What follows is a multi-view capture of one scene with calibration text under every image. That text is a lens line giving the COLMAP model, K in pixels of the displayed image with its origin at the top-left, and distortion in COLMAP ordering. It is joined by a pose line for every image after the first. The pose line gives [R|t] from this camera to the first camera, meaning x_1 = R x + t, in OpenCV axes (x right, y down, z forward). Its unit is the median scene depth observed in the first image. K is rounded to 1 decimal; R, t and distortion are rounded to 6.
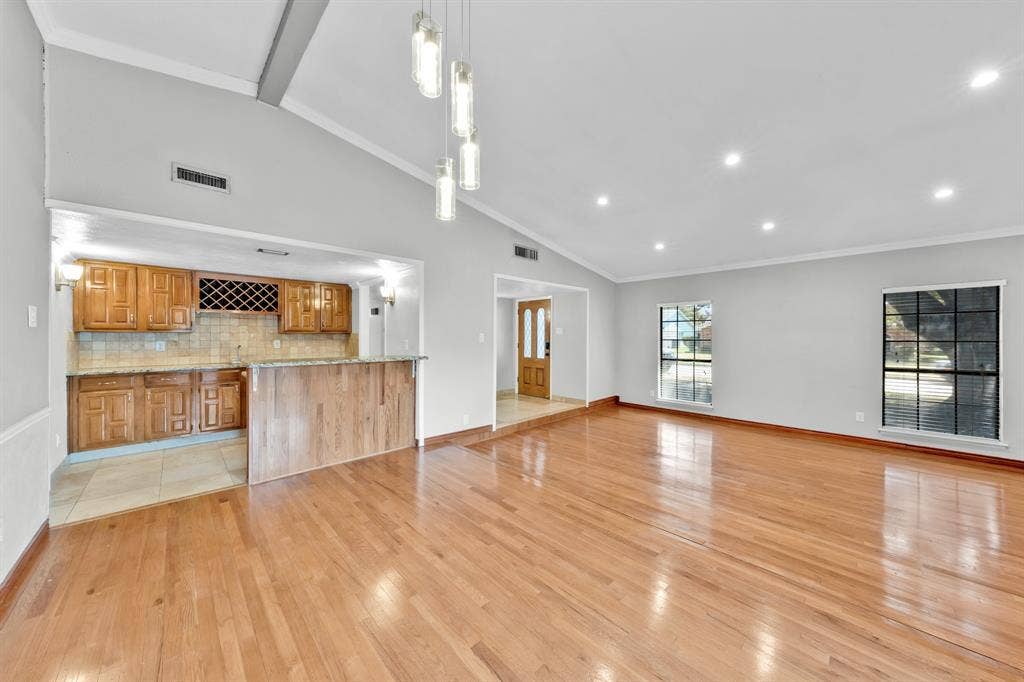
lens RADIAL K [[346.7, 0, 508.4], [0, 346.7, 337.6], [0, 0, 1]] dist [0.000795, -0.000067]
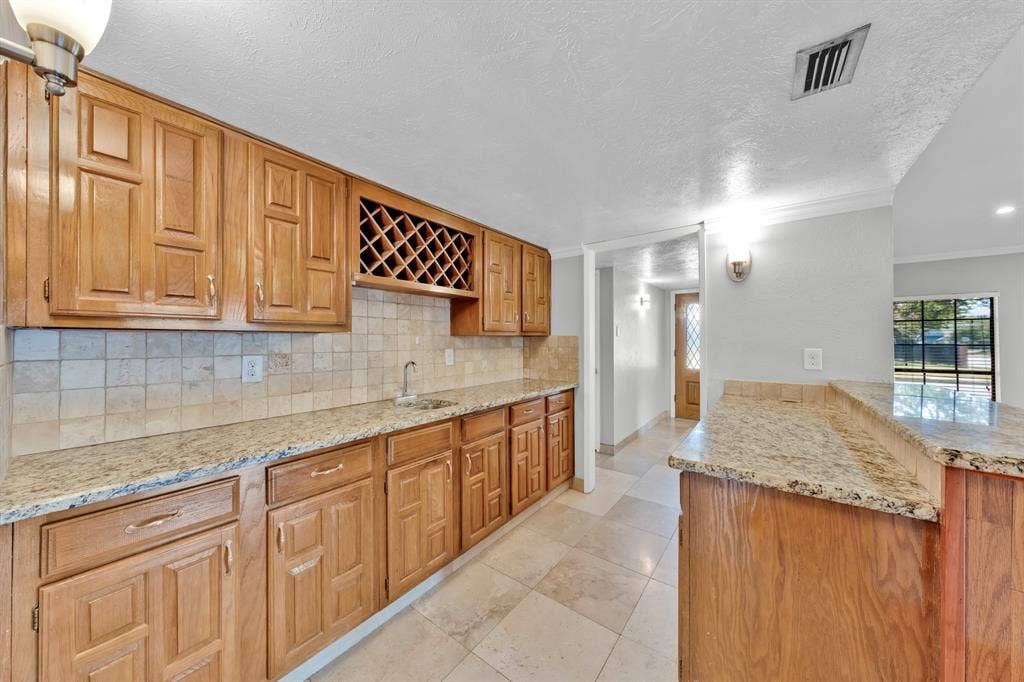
lens RADIAL K [[346.7, 0, 508.4], [0, 346.7, 337.6], [0, 0, 1]] dist [0.000795, -0.000067]
pose [[0.986452, -0.002018, 0.164037, -0.603480], [0.003684, 0.999945, -0.009849, -0.003367], [-0.164009, 0.010320, 0.986405, 0.445650]]
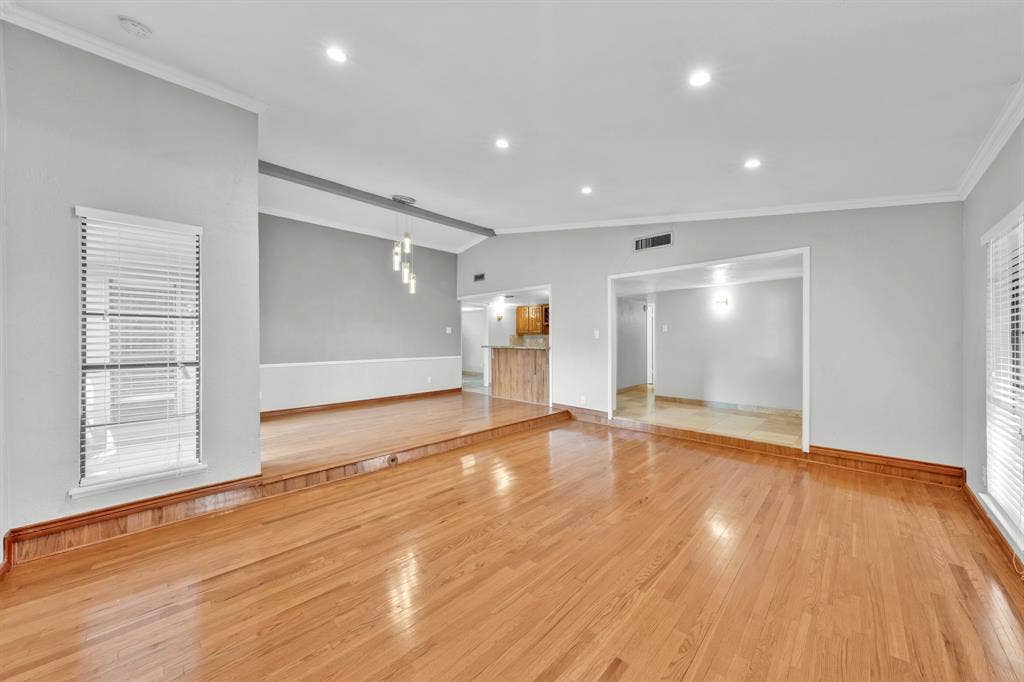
lens RADIAL K [[351.1, 0, 511.6], [0, 351.1, 337.3], [0, 0, 1]] dist [-0.000586, -0.000109]
pose [[0.036354, -0.007043, -0.999314, 1.448622], [-0.001307, 0.999974, -0.007095, 0.025526], [0.999338, 0.001564, 0.036344, 0.888091]]
